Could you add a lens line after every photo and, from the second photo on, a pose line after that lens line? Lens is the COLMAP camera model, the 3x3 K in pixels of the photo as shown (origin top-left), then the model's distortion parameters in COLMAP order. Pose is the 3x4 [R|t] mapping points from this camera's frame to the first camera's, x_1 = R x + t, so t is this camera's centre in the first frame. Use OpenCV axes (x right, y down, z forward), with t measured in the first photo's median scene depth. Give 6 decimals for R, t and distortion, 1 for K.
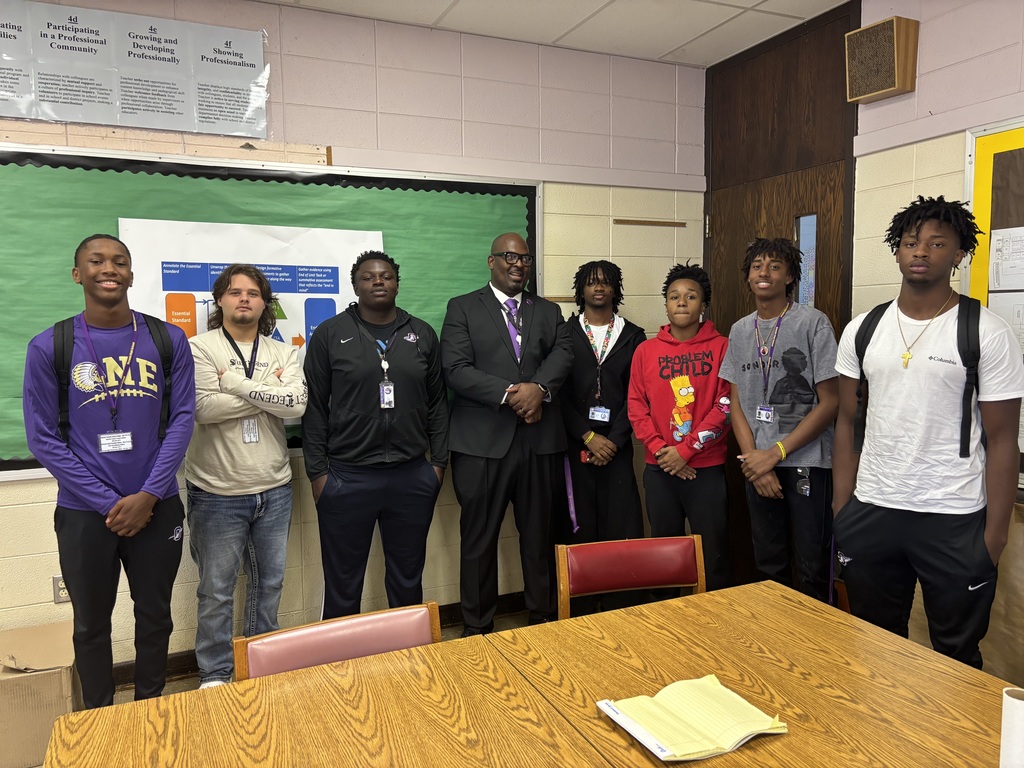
lens RADIAL K [[775.5, 0, 512.0], [0, 775.5, 384.0], [0, 0, 1]] dist [0.058443, -0.057949]
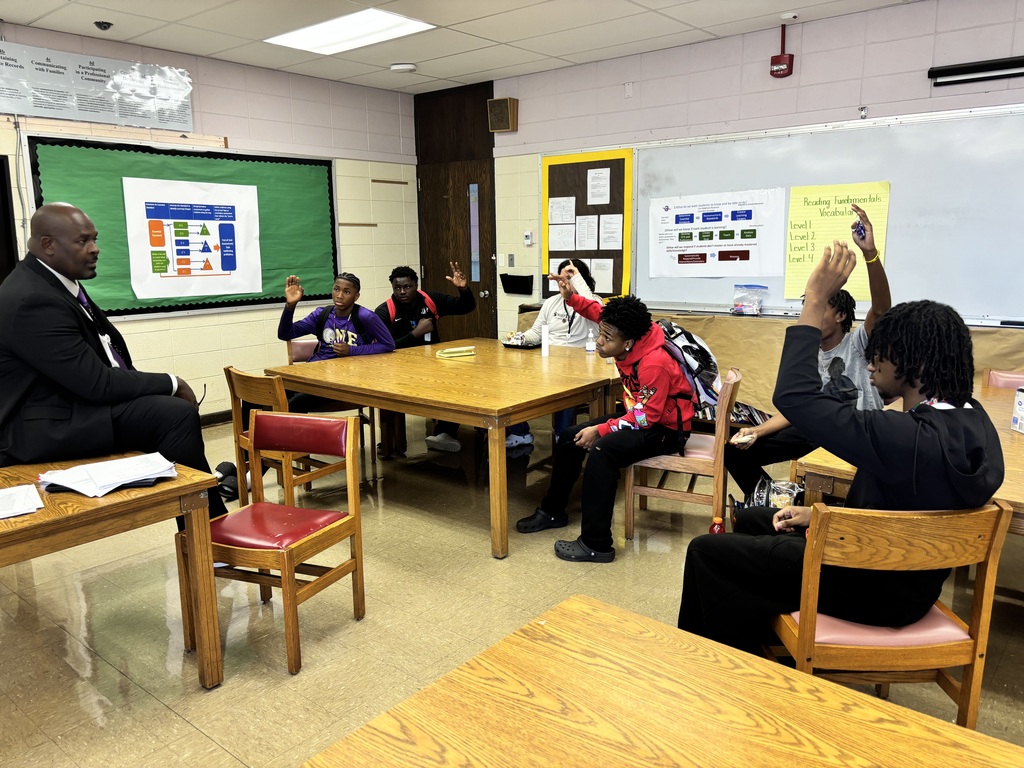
lens RADIAL K [[775.5, 0, 512.0], [0, 775.5, 384.0], [0, 0, 1]] dist [0.058443, -0.057949]
pose [[0.899129, -0.081742, 0.429983, -0.486927], [0.040636, 0.993753, 0.103943, 0.101775], [-0.435793, -0.075986, 0.896834, -0.979445]]
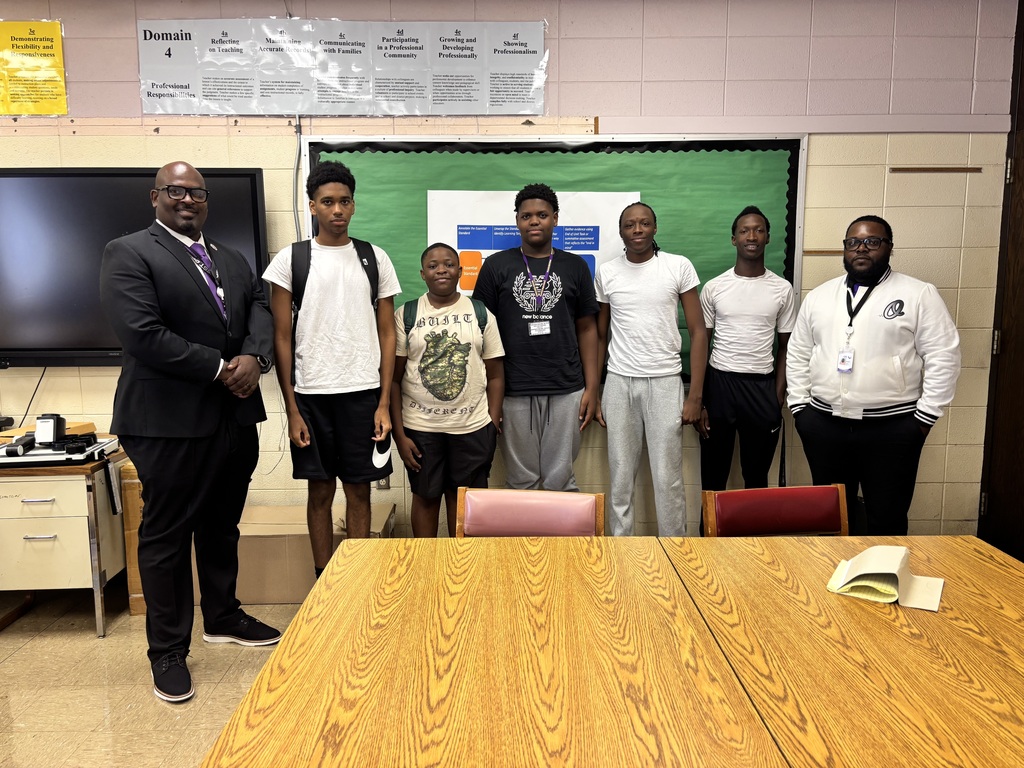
lens RADIAL K [[767.8, 0, 512.0], [0, 767.8, 384.0], [0, 0, 1]] dist [0.046047, -0.051202]
pose [[0.916574, 0.060460, -0.395269, 0.122872], [-0.039951, 0.997403, 0.059922, 0.017997], [0.397865, -0.039131, 0.916609, -0.084743]]
